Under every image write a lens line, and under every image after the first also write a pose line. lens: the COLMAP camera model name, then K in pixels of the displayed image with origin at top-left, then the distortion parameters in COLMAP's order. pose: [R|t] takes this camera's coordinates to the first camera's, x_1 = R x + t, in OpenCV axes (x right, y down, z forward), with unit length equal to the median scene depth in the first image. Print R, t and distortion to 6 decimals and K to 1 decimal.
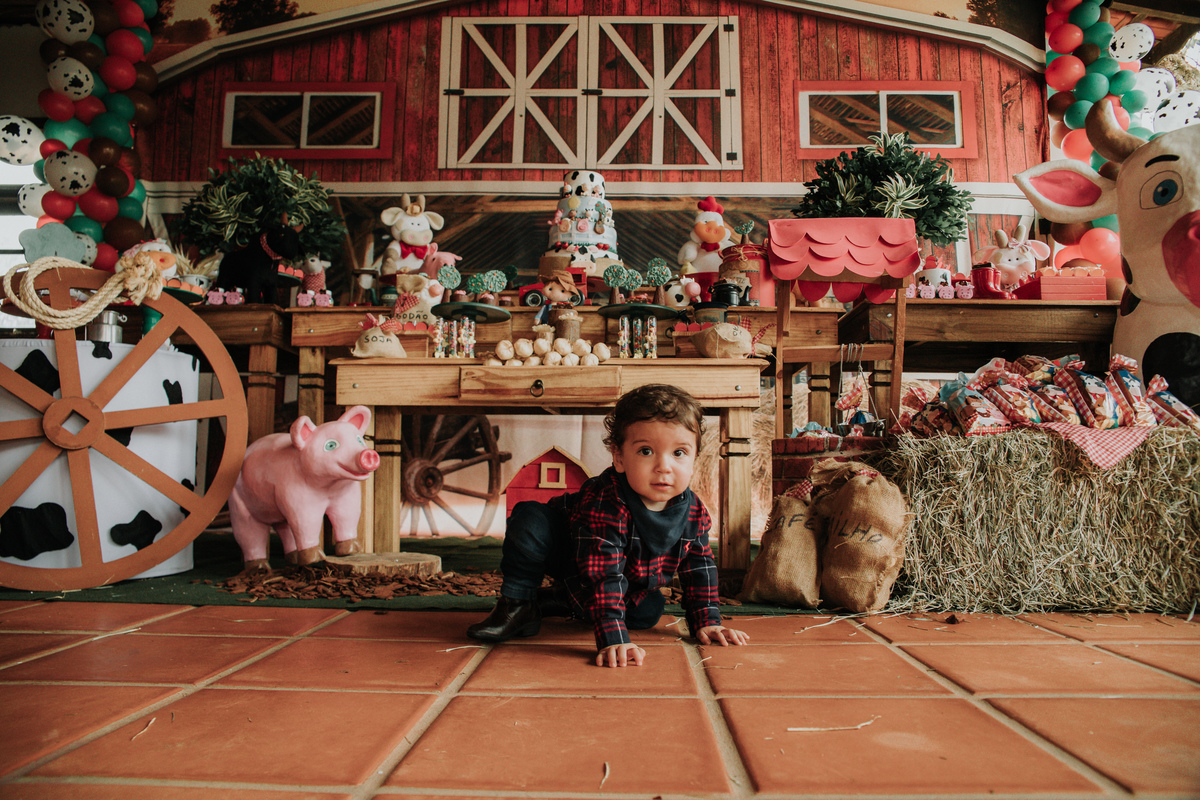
lens RADIAL K [[846.6, 0, 600.0], [0, 846.6, 400.0], [0, 0, 1]] dist [-0.118073, 0.101214]
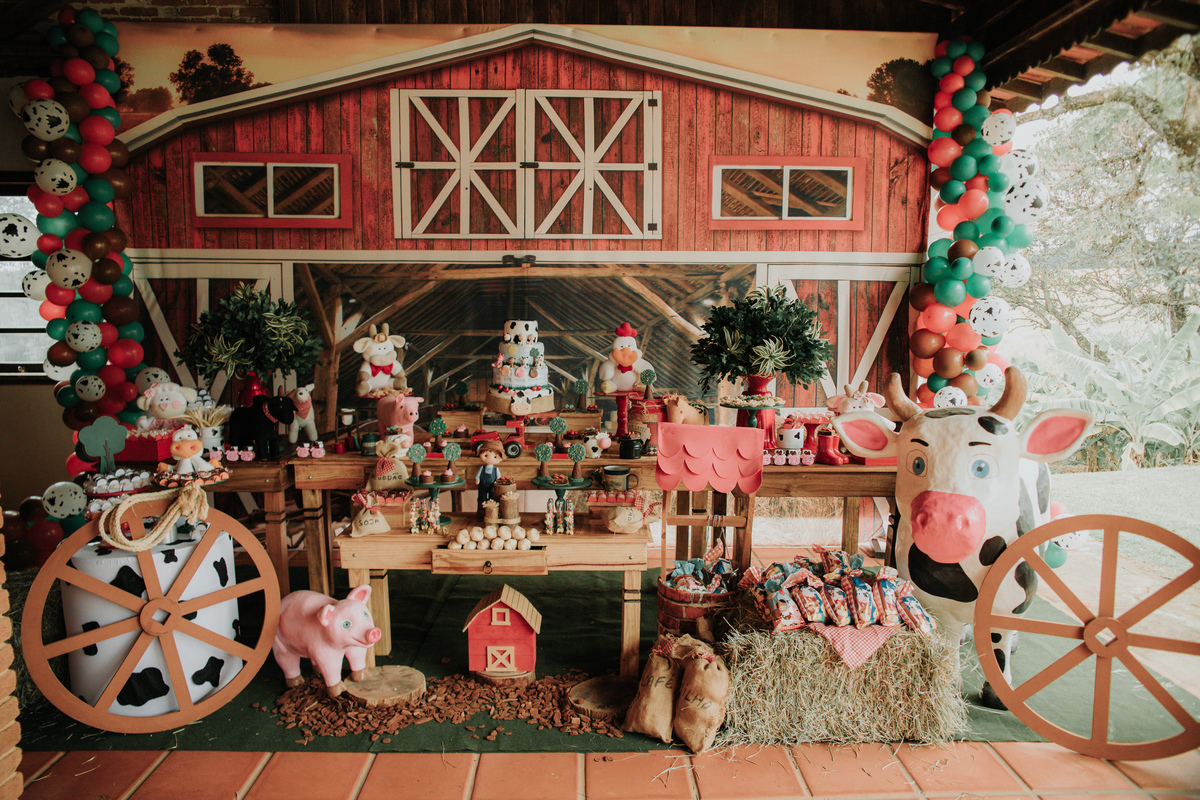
lens RADIAL K [[822.8, 0, 603.7], [0, 822.8, 419.3], [0, 0, 1]] dist [-0.097267, 0.059689]
pose [[0.998193, -0.013324, 0.058591, 0.021484], [-0.000046, 0.974935, 0.222490, -0.283678], [-0.060086, -0.222090, 0.973173, -0.145009]]
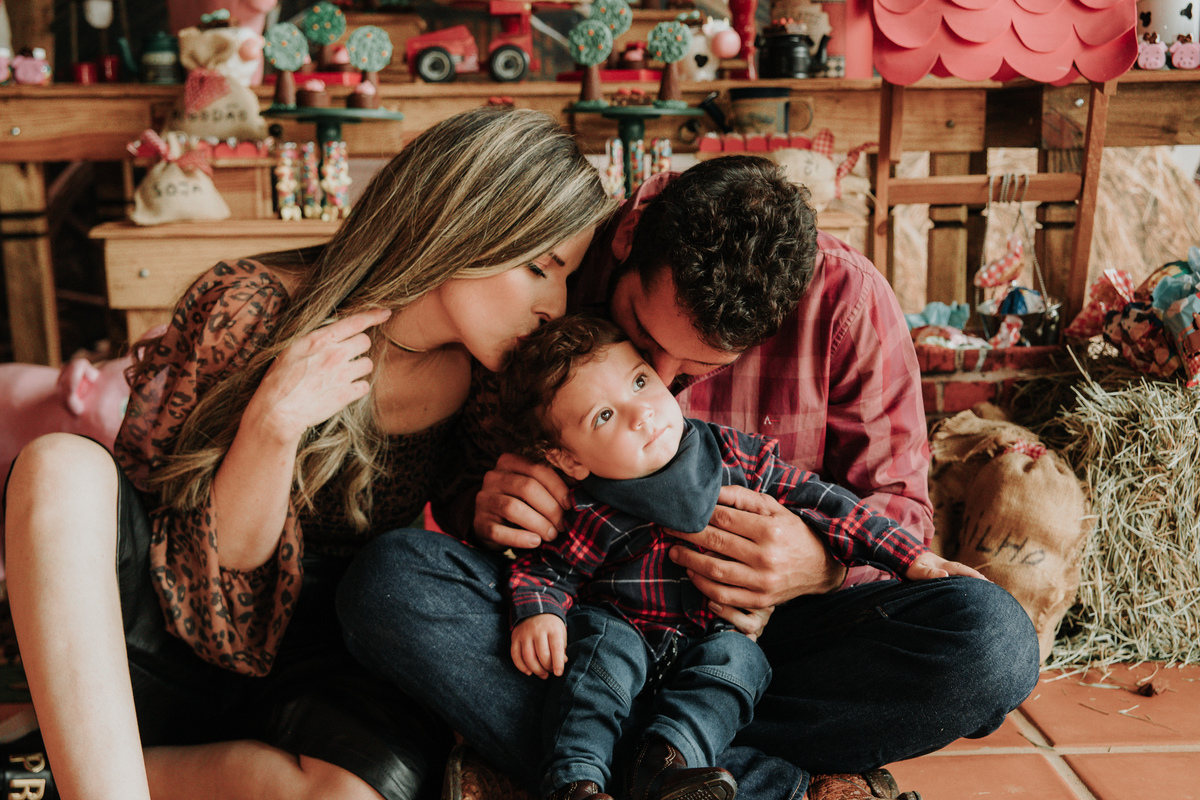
lens RADIAL K [[1801.5, 0, 600.0], [0, 1801.5, 400.0], [0, 0, 1]] dist [0.103909, 0.004236]
pose [[0.996794, -0.032314, 0.073195, -0.041449], [0.014397, 0.972323, 0.233198, -0.114892], [-0.078705, -0.231397, 0.969671, -0.122258]]
